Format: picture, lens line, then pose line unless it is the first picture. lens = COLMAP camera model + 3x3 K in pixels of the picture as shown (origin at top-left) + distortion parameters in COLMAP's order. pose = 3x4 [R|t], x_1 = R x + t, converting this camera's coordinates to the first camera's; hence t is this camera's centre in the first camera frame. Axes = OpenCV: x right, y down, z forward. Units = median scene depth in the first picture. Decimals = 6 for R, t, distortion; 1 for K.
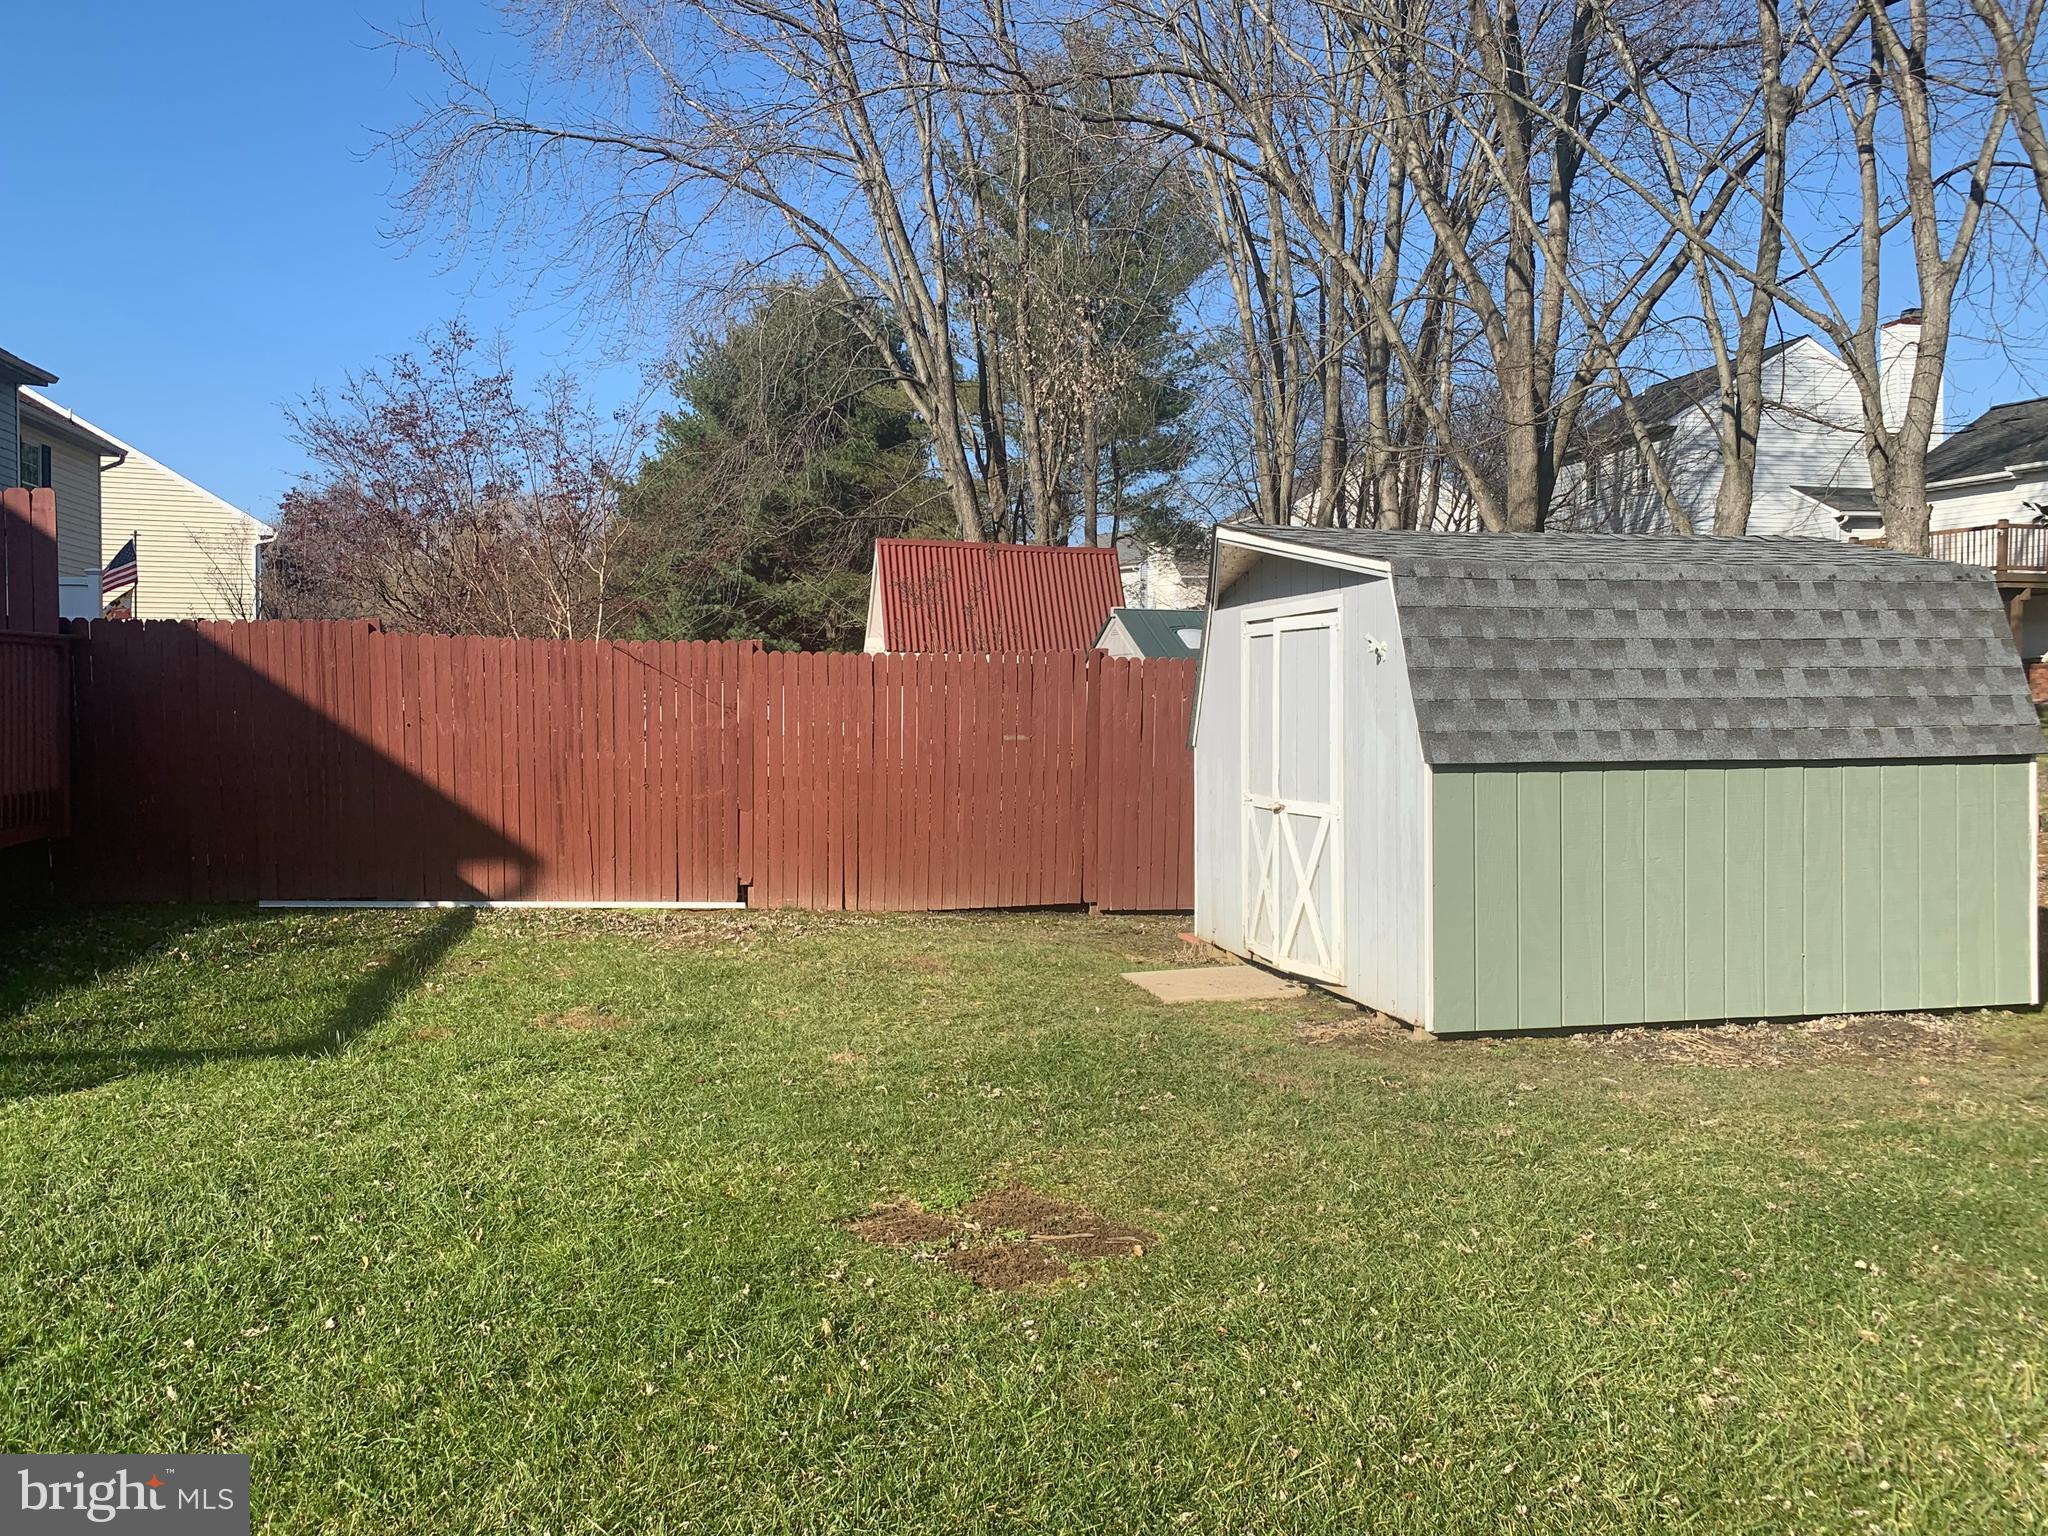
lens RADIAL K [[1647.4, 0, 1024.0], [0, 1647.4, 768.0], [0, 0, 1]] dist [-0.009028, -0.032734]
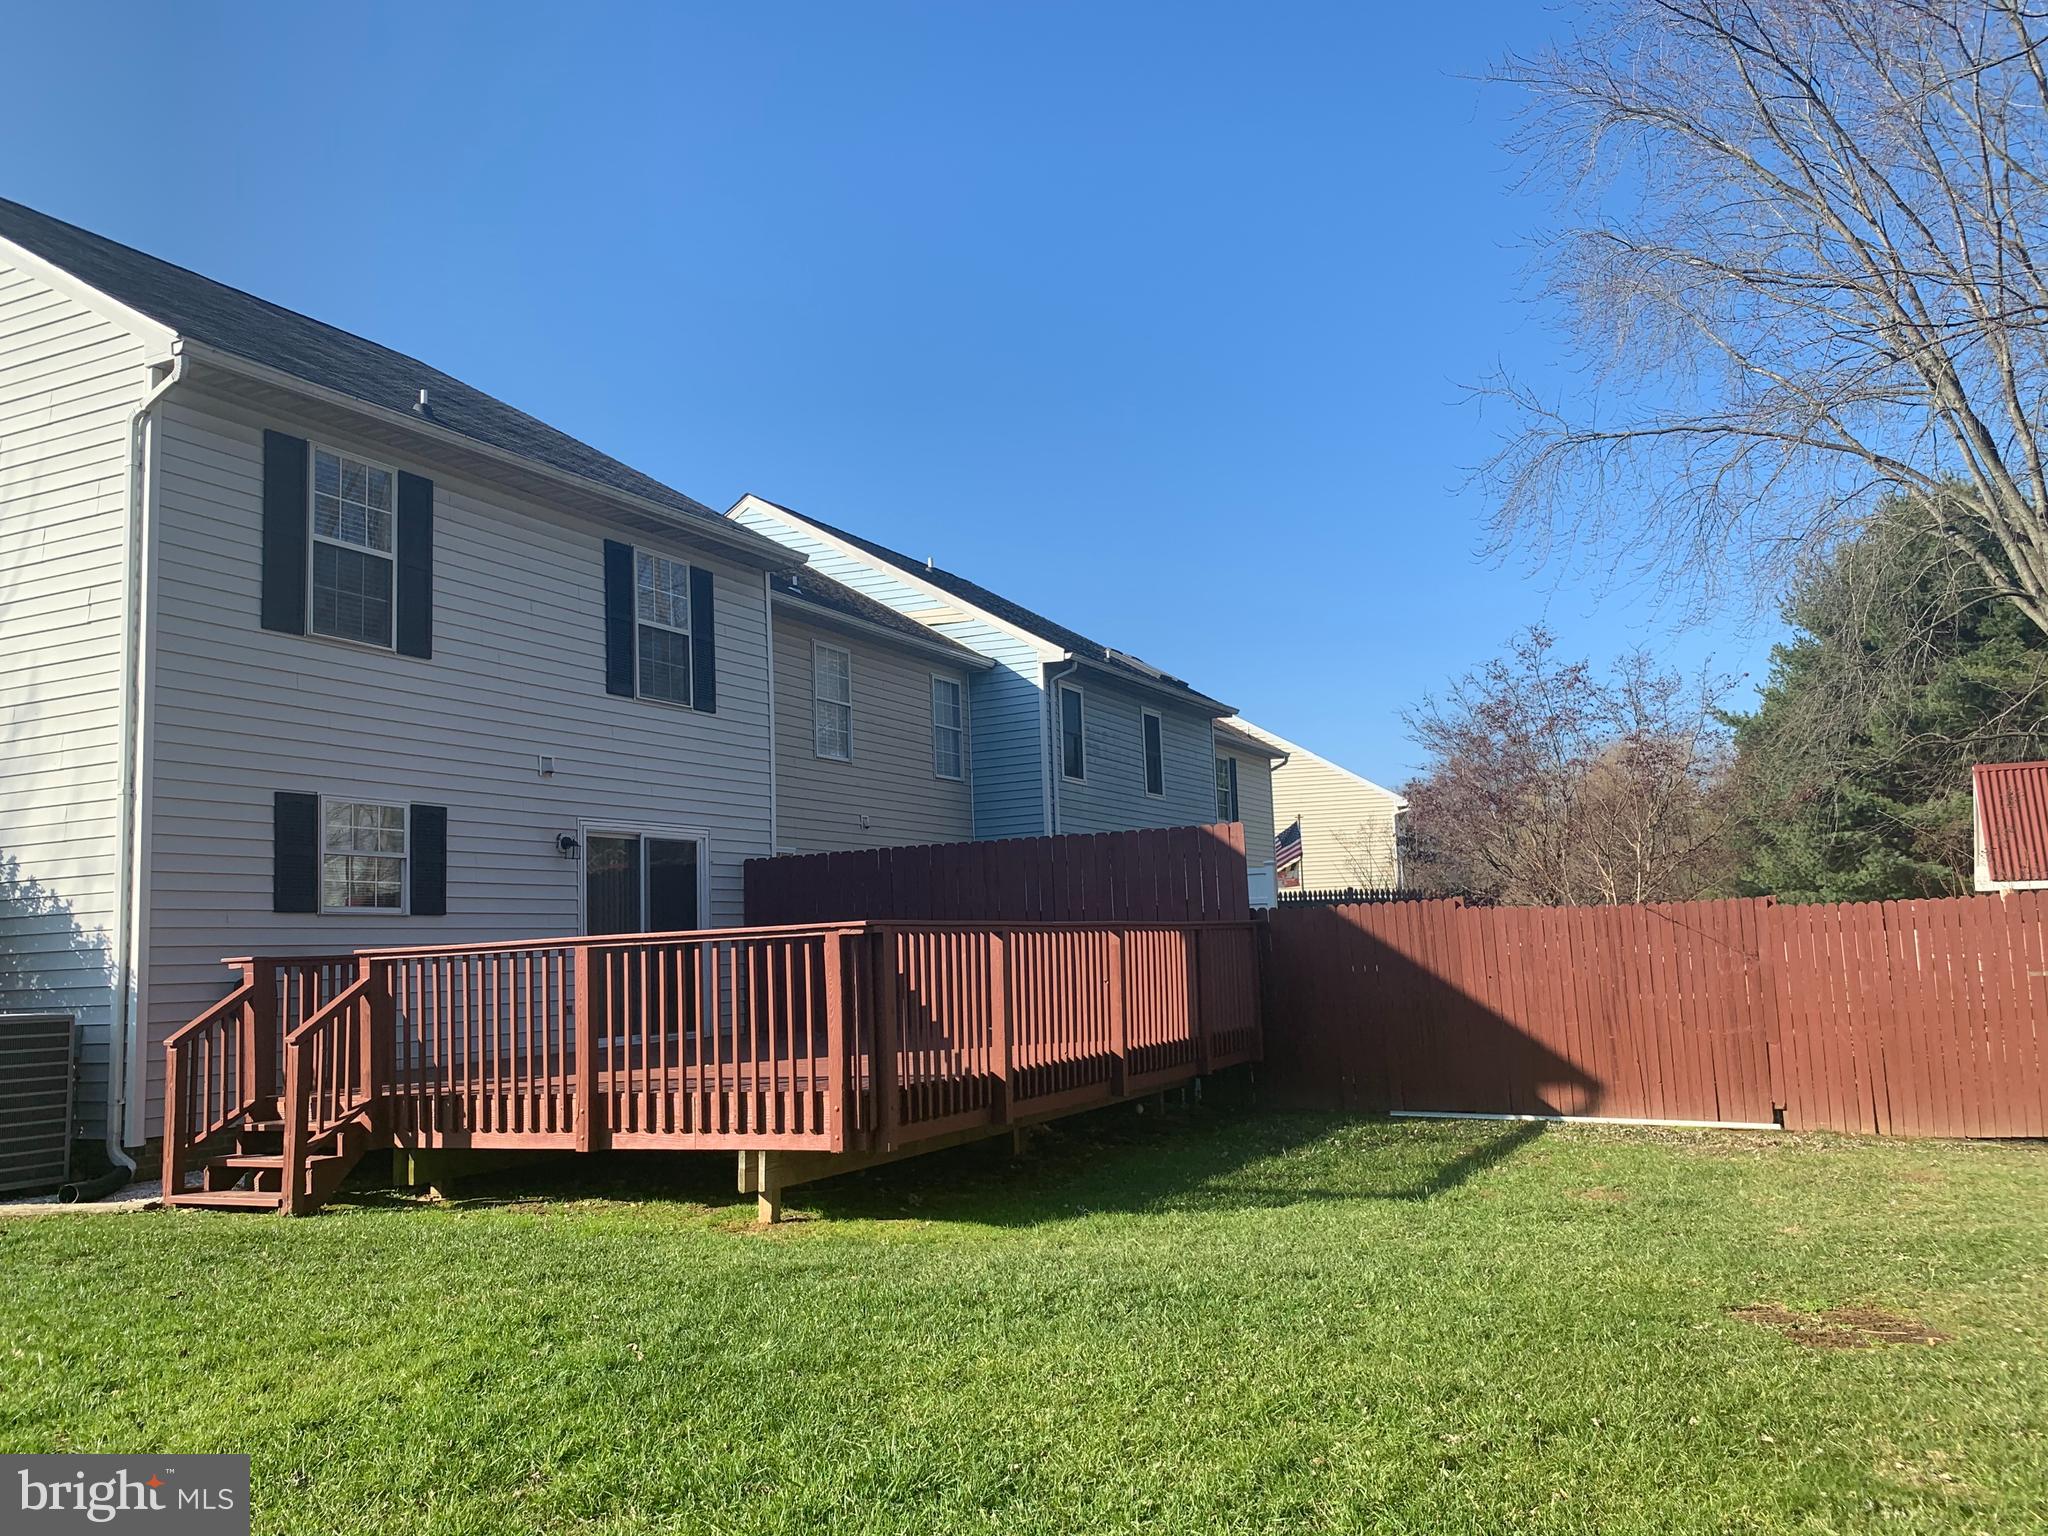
lens RADIAL K [[1675.6, 0, 1024.0], [0, 1675.6, 768.0], [0, 0, 1]] dist [0.205394, -0.342831]
pose [[0.786701, -0.104271, -0.608465, 0.177341], [0.018981, 0.989252, -0.144984, -0.001181], [0.617042, 0.102510, 0.780225, -0.307142]]
